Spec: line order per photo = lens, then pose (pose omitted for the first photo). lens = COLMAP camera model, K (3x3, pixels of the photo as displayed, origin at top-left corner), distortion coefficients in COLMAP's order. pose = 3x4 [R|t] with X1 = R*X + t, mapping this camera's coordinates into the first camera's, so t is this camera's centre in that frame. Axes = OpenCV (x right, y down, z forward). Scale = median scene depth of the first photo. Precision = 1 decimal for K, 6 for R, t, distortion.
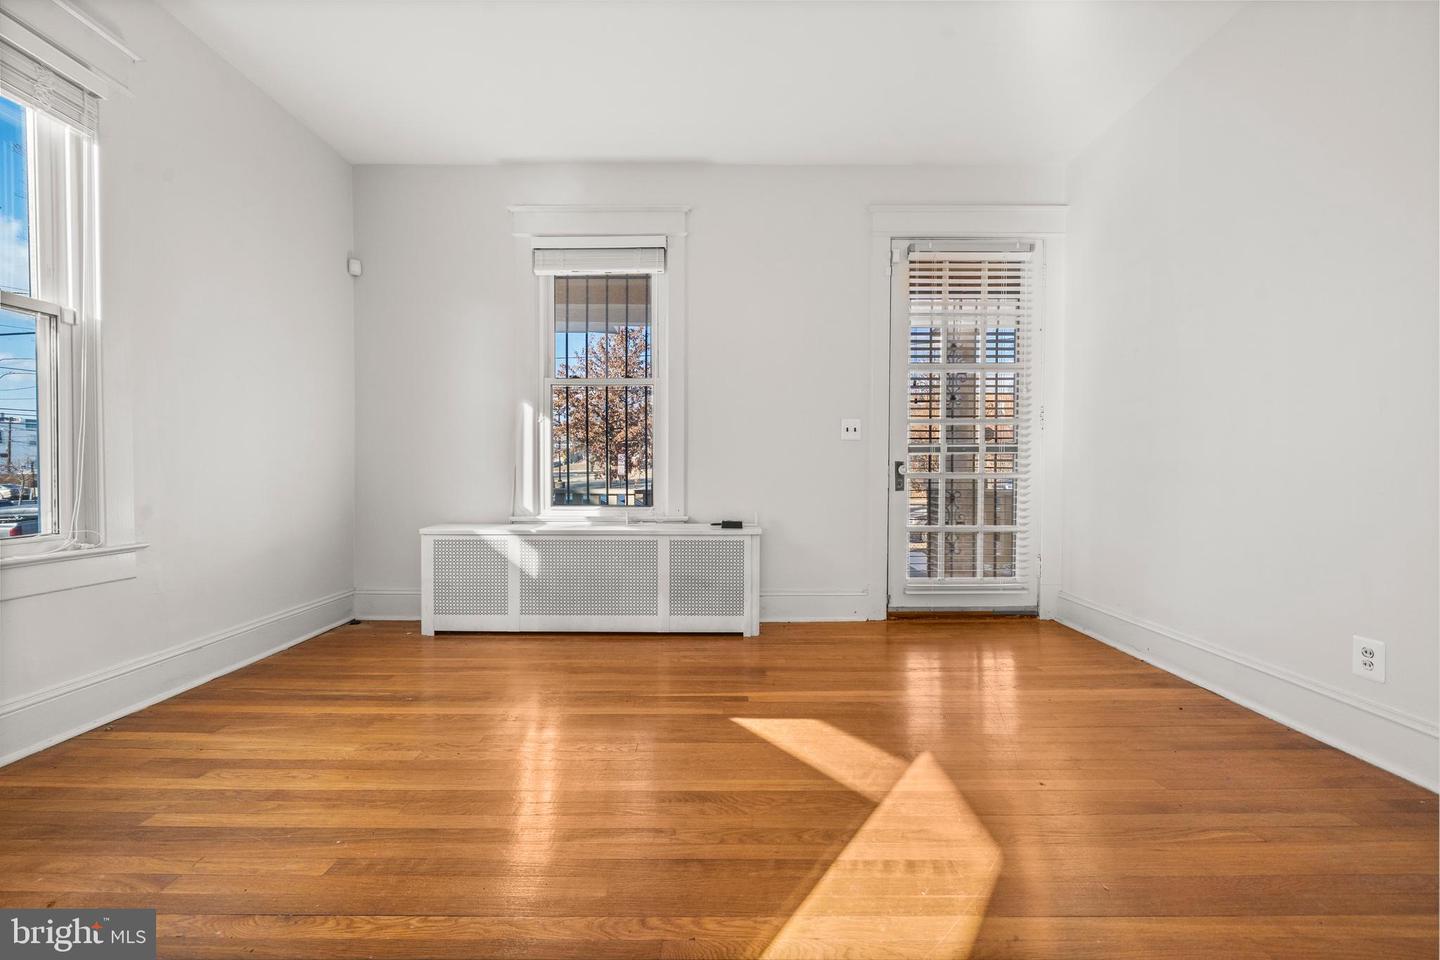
lens RADIAL K [[574.6, 0, 715.1], [0, 574.6, 477.0], [0, 0, 1]] dist [-0.000477, 0.000123]
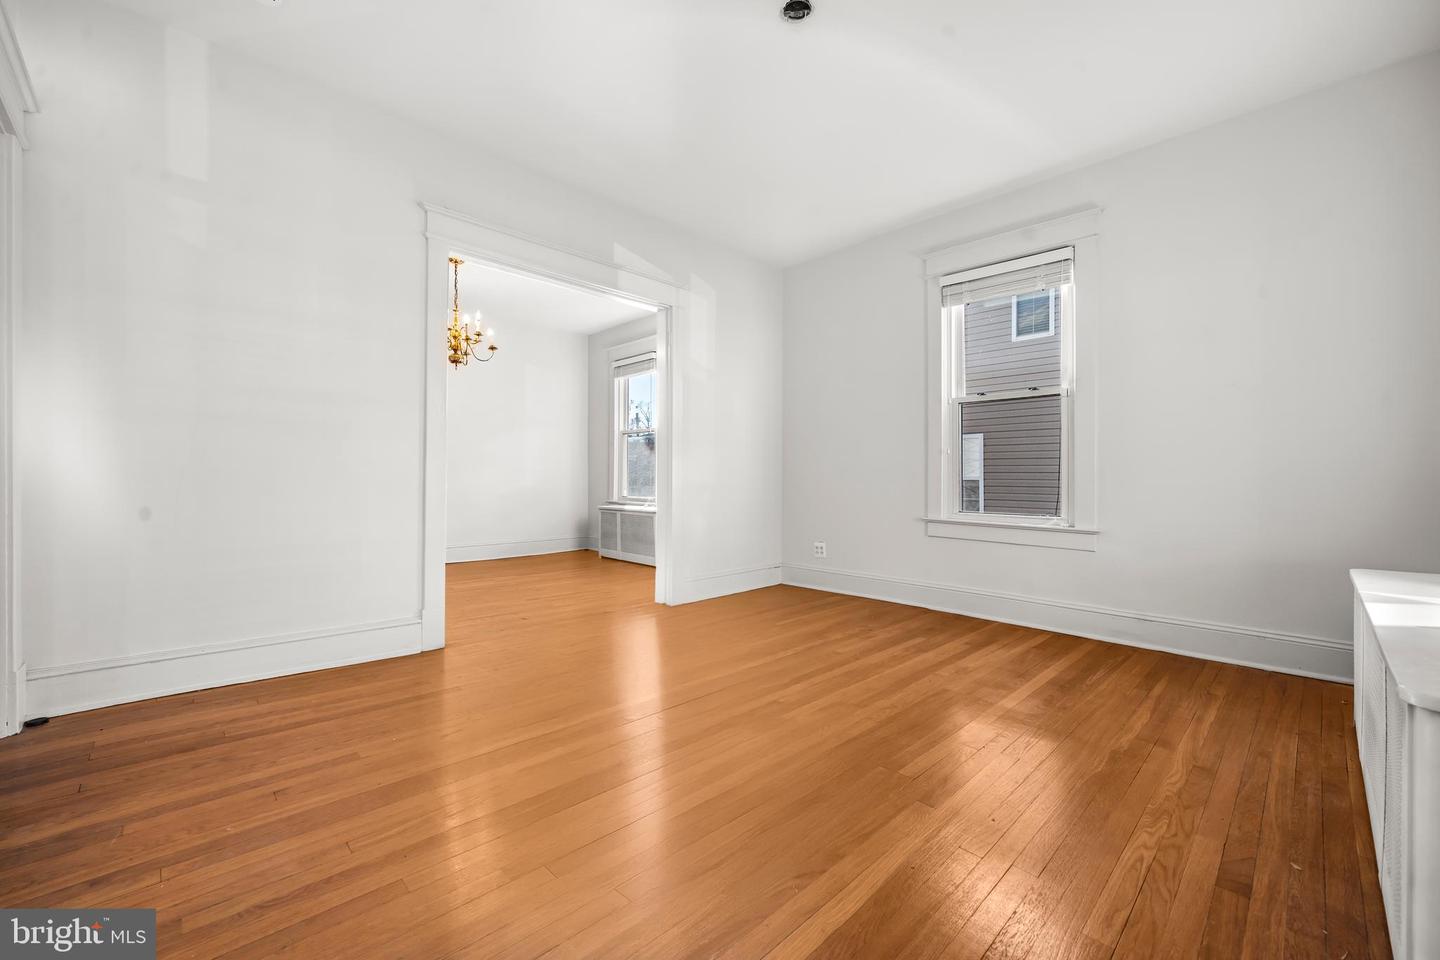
lens RADIAL K [[574.6, 0, 715.1], [0, 574.6, 477.0], [0, 0, 1]] dist [-0.000477, 0.000123]
pose [[-0.721434, -0.009347, -0.692420, 0.523147], [-0.019578, 0.999785, 0.006902, -0.009233], [0.692206, 0.018535, -0.721462, 0.944789]]
